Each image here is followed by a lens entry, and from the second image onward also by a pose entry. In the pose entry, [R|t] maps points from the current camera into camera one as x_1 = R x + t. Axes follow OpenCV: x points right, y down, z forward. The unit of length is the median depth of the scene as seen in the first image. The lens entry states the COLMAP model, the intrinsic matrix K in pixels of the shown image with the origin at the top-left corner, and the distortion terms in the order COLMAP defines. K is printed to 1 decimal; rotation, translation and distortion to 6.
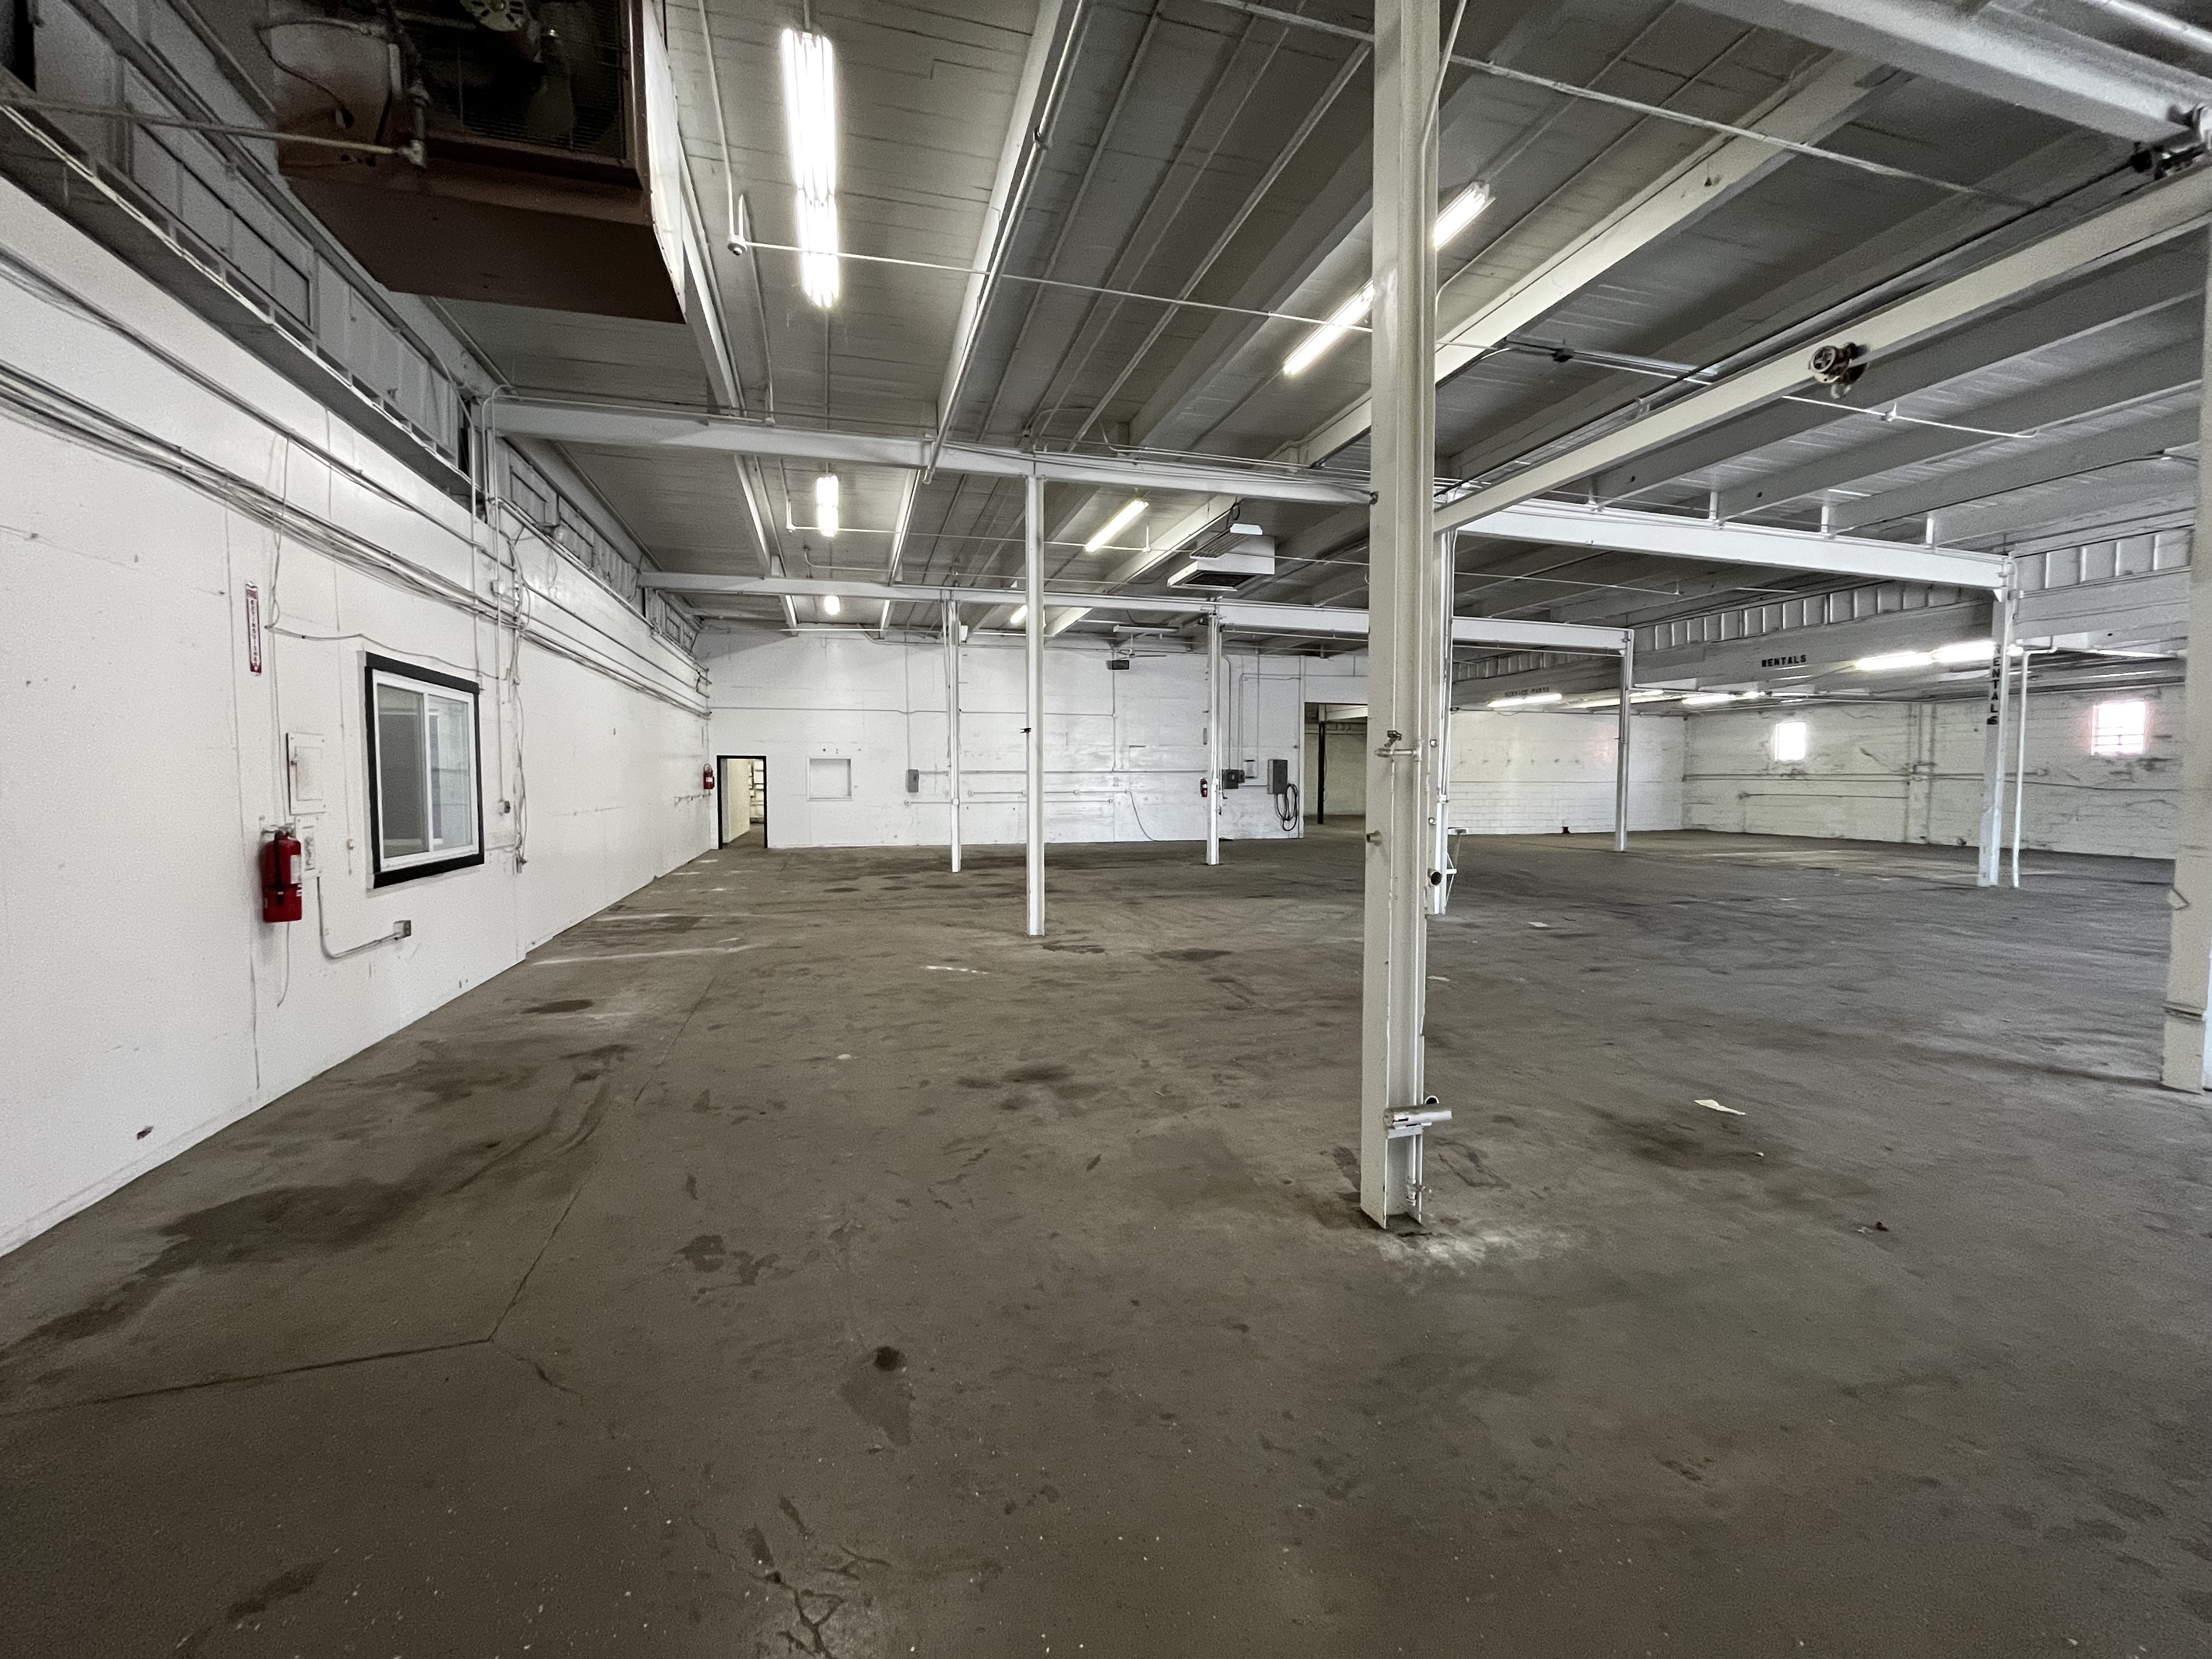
lens RADIAL K [[891.8, 0, 1099.2], [0, 891.8, 825.4], [0, 0, 1]] dist [-0.002752, -0.000588]
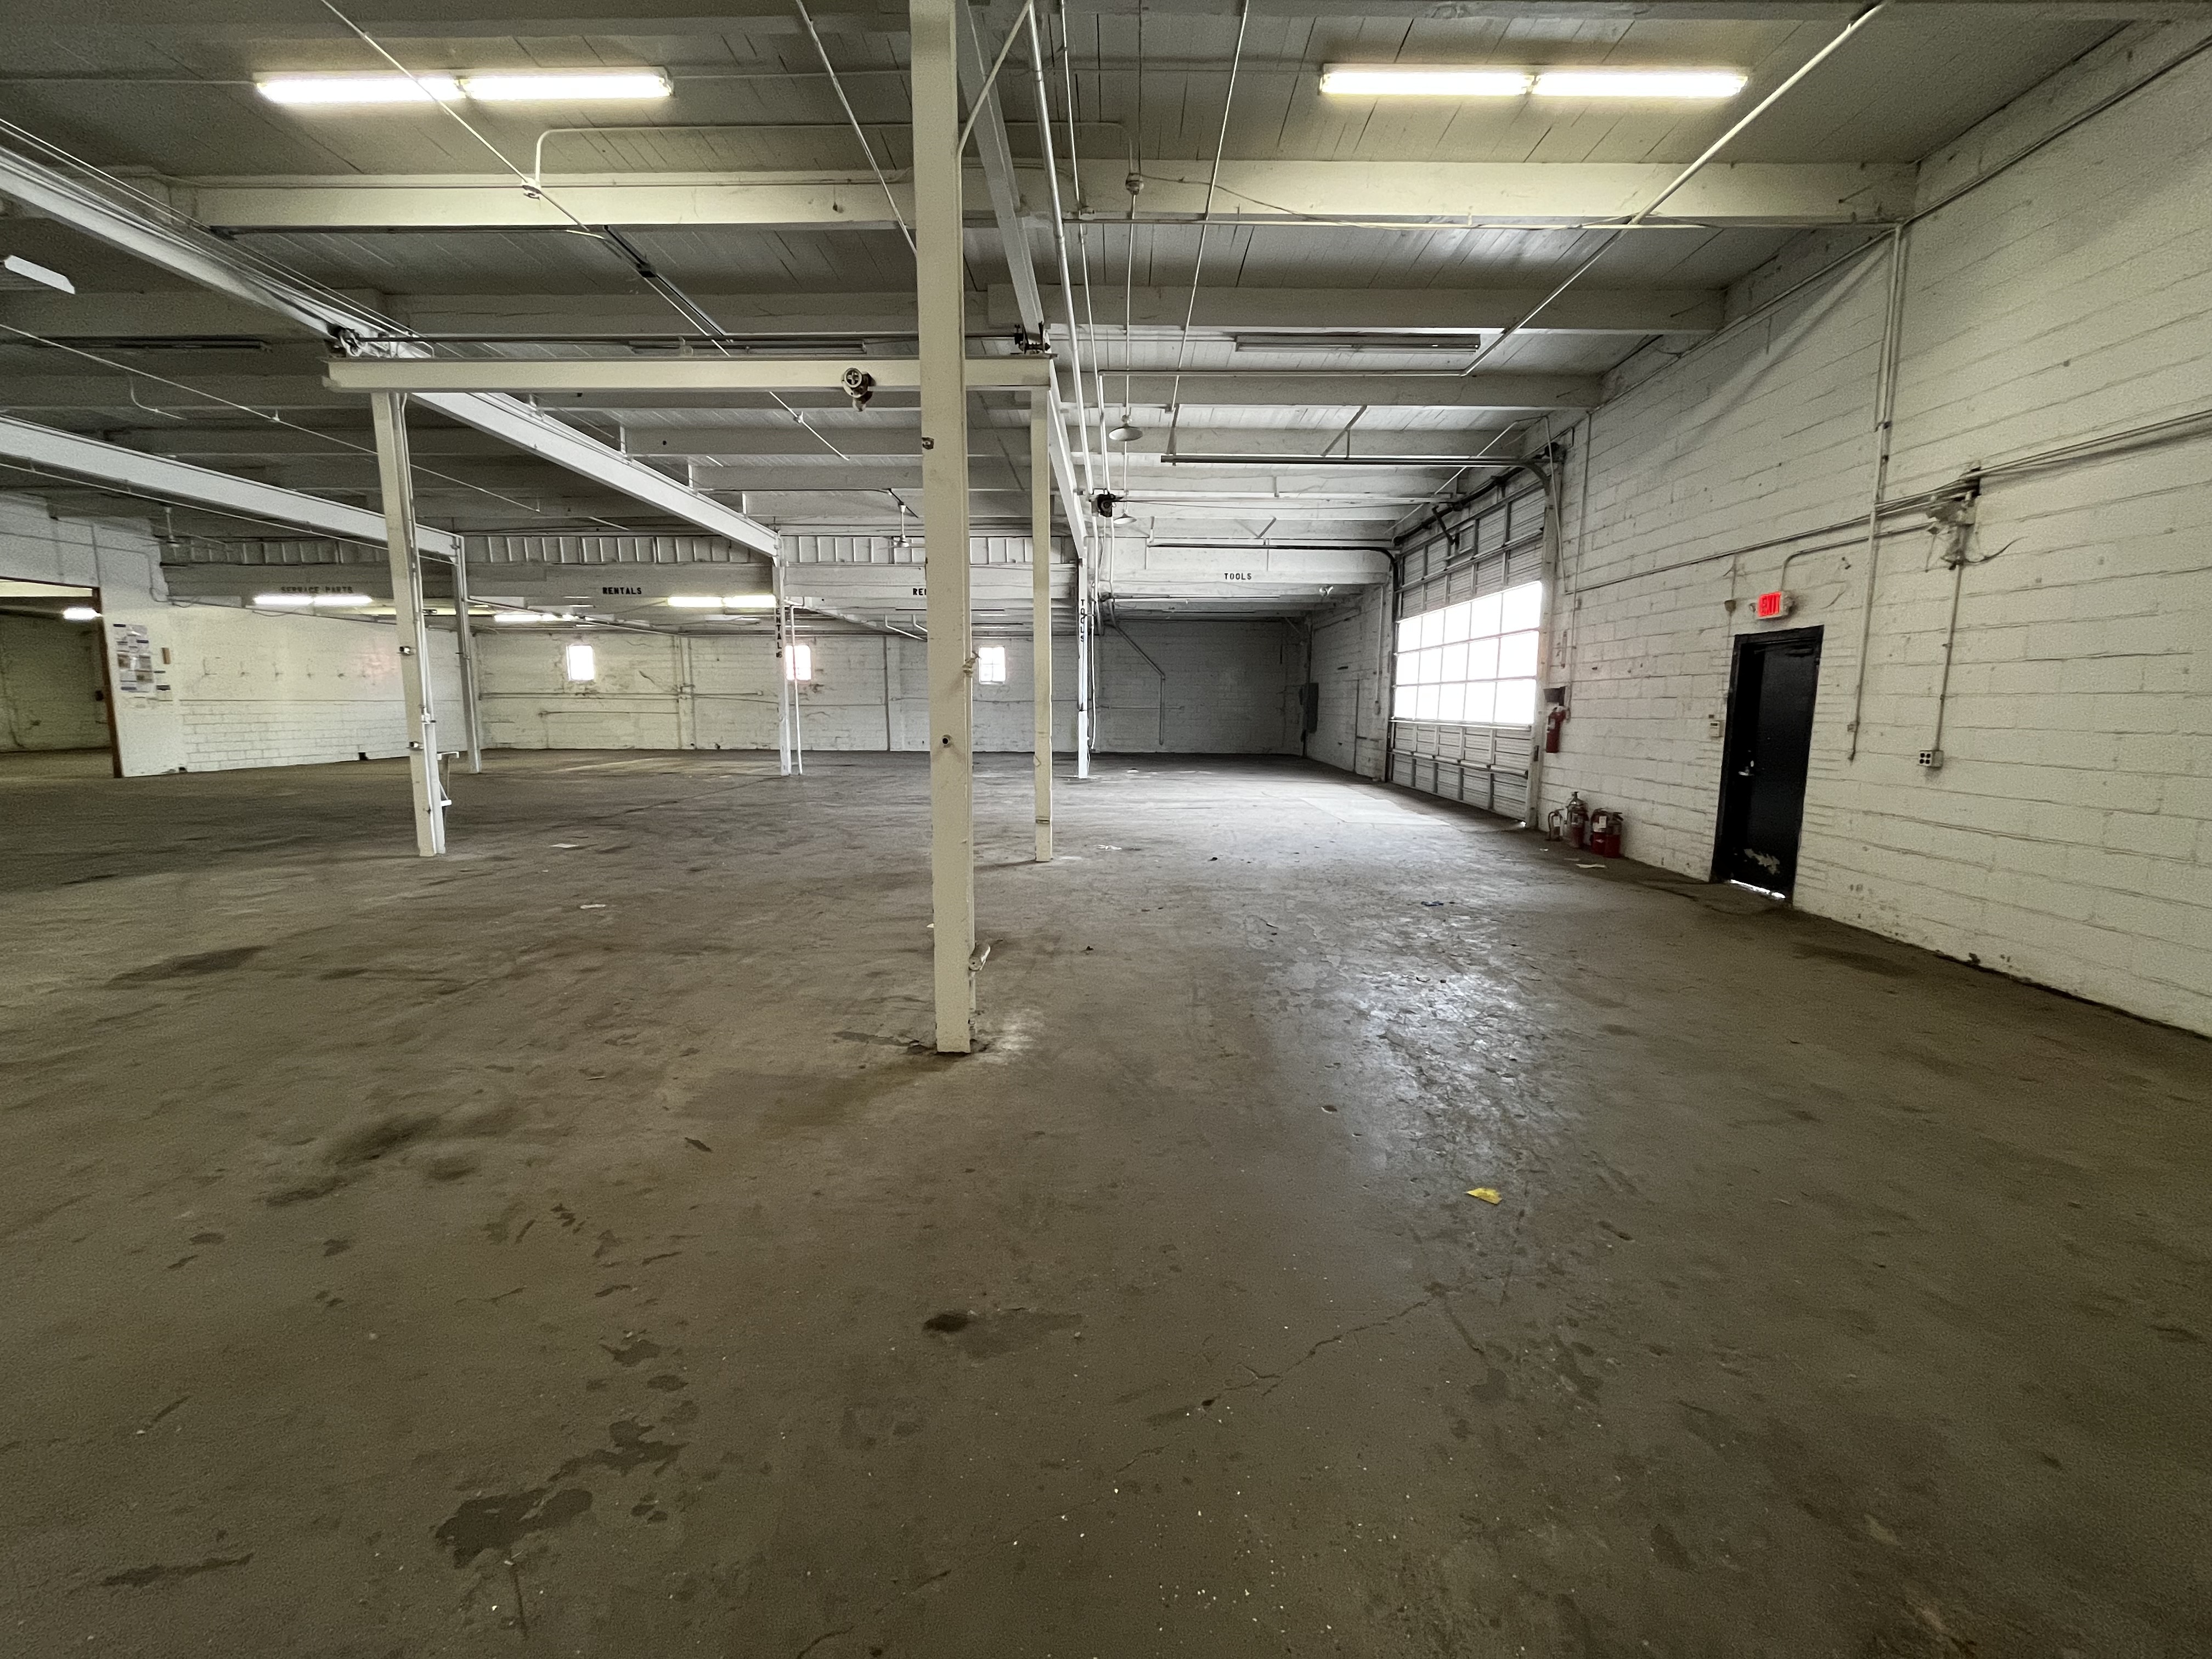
lens RADIAL K [[891.8, 0, 1108.2], [0, 891.8, 826.7], [0, 0, 1]] dist [-0.002752, -0.000588]
pose [[0.290466, -0.133658, 0.947505, -0.237114], [0.047026, 0.990994, 0.125377, -0.003551], [-0.955729, 0.008139, 0.294136, 0.135611]]
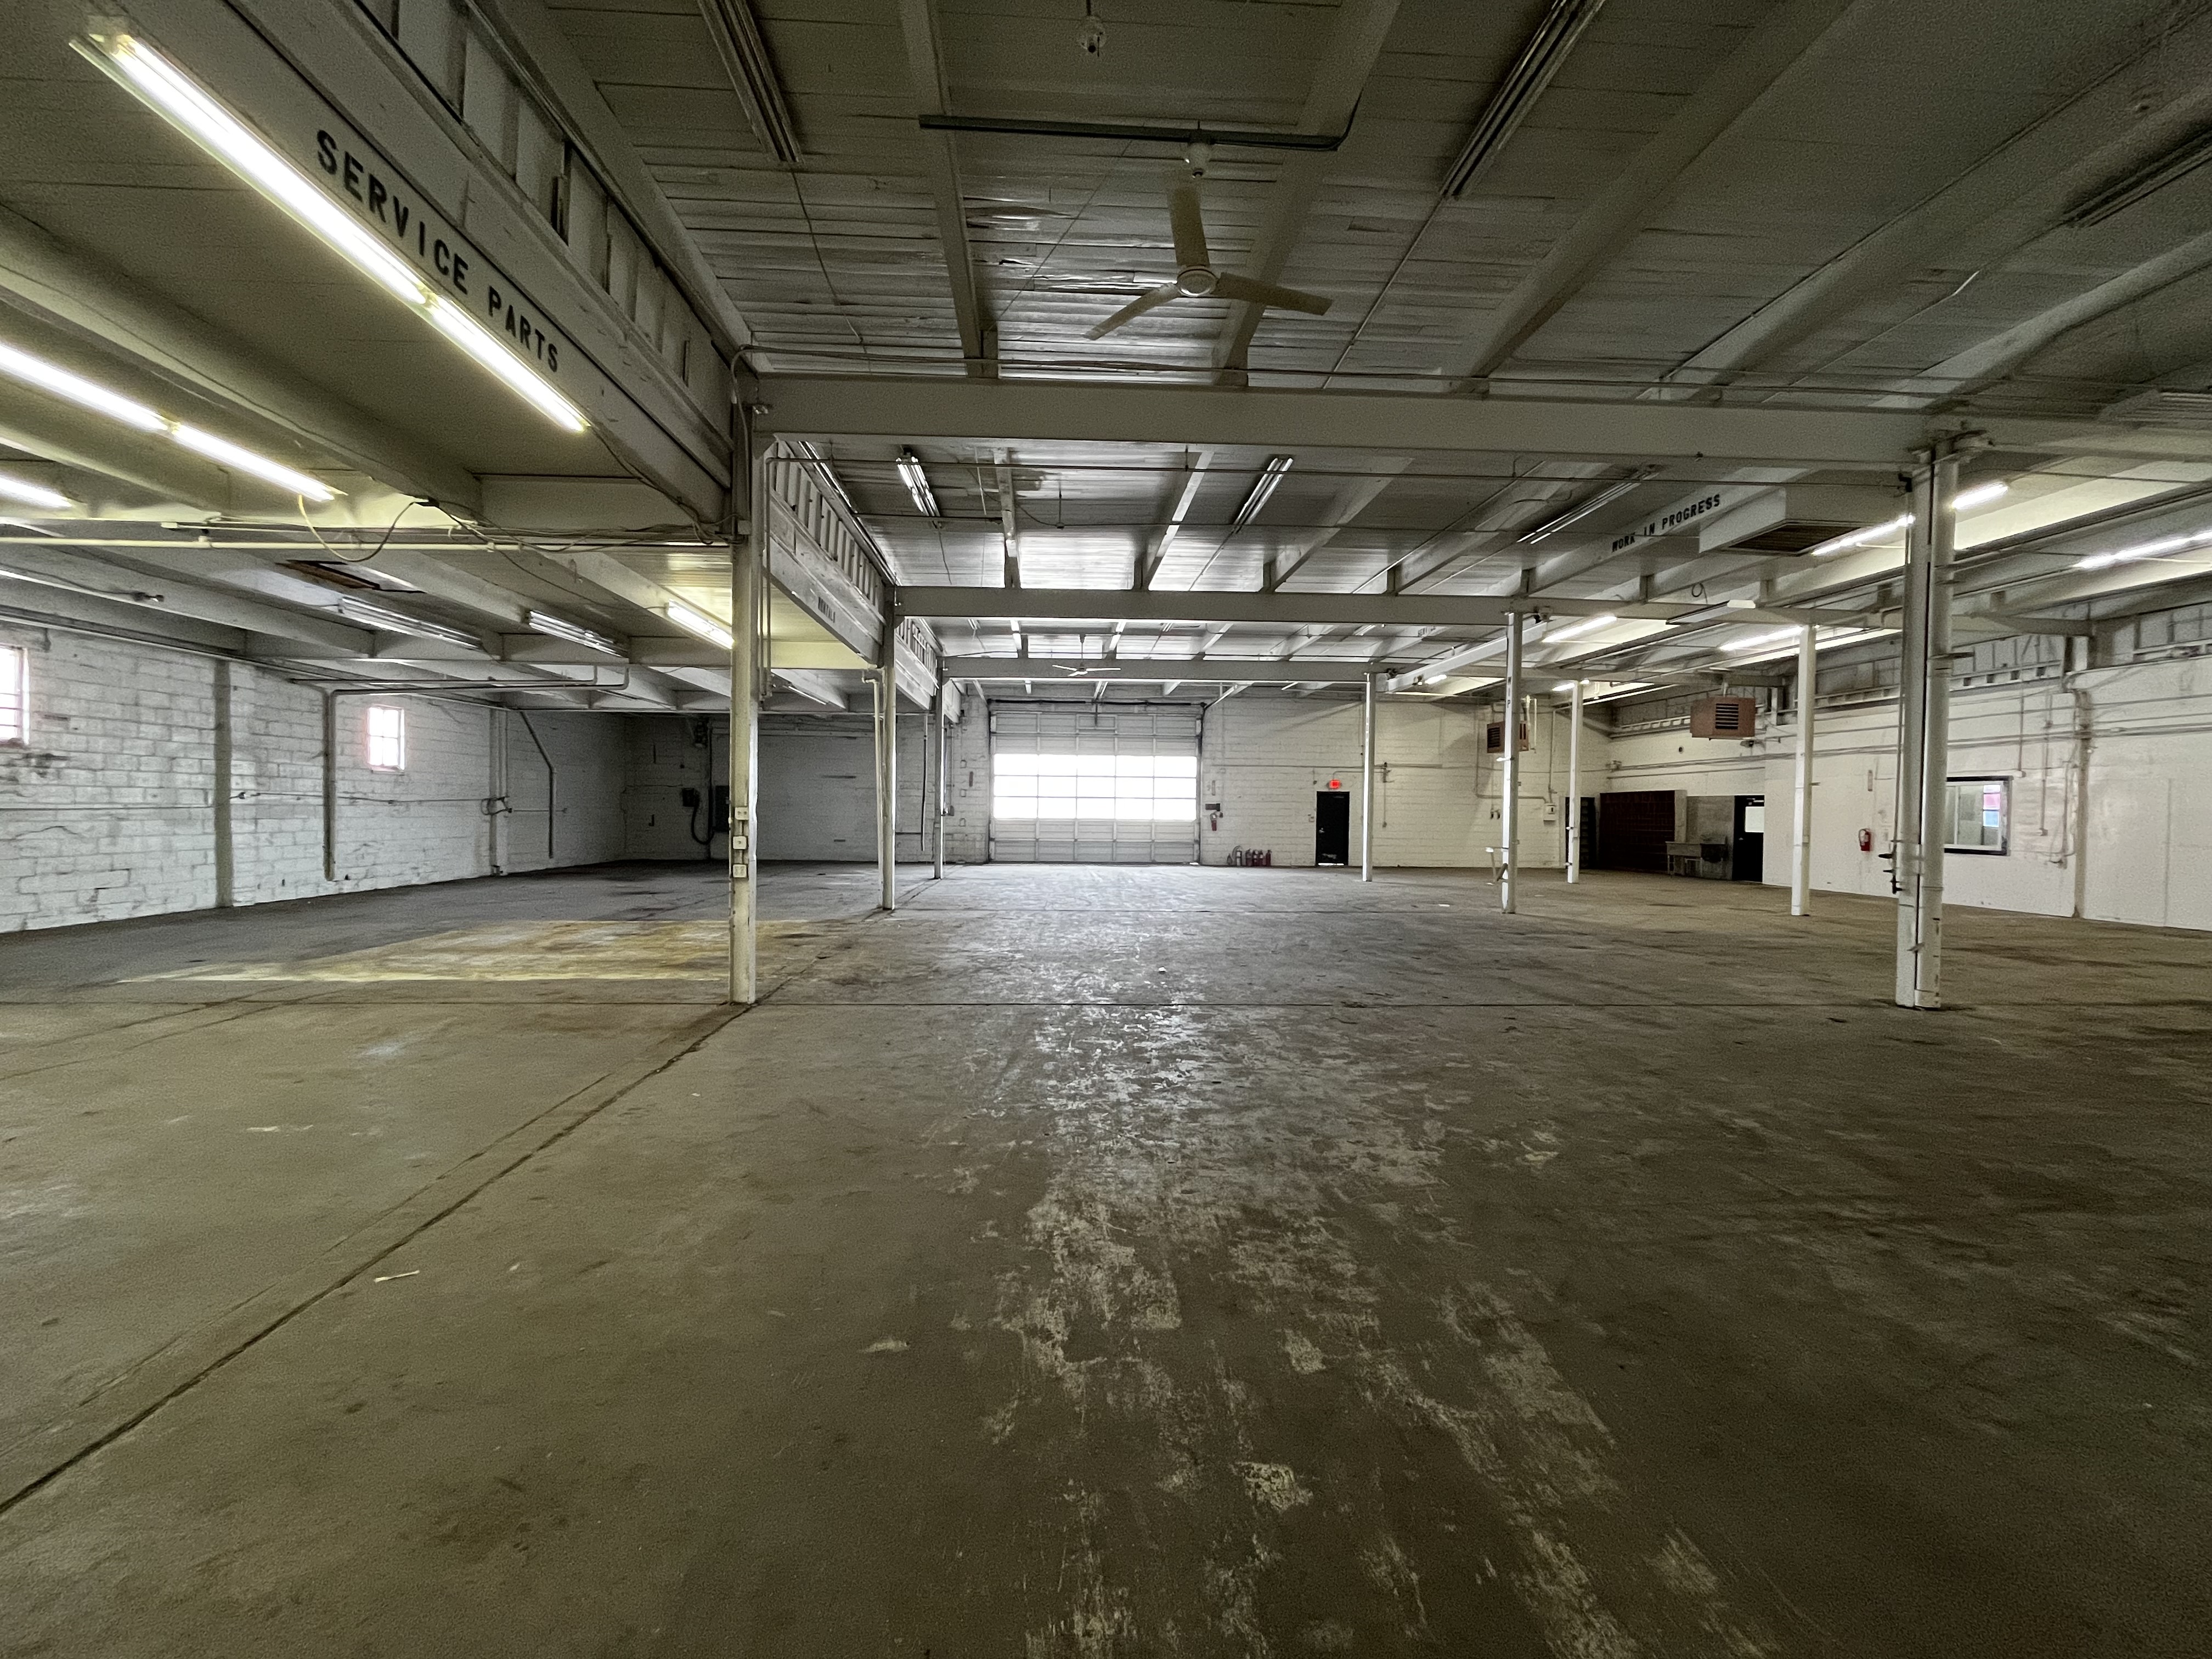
lens RADIAL K [[891.8, 0, 1102.8], [0, 891.8, 827.5], [0, 0, 1]] dist [-0.002752, -0.000588]
pose [[-0.975870, -0.015225, 0.217821, 0.339492], [0.000172, 0.997512, 0.070491, -0.075682], [-0.218352, 0.068828, -0.973440, 1.593537]]
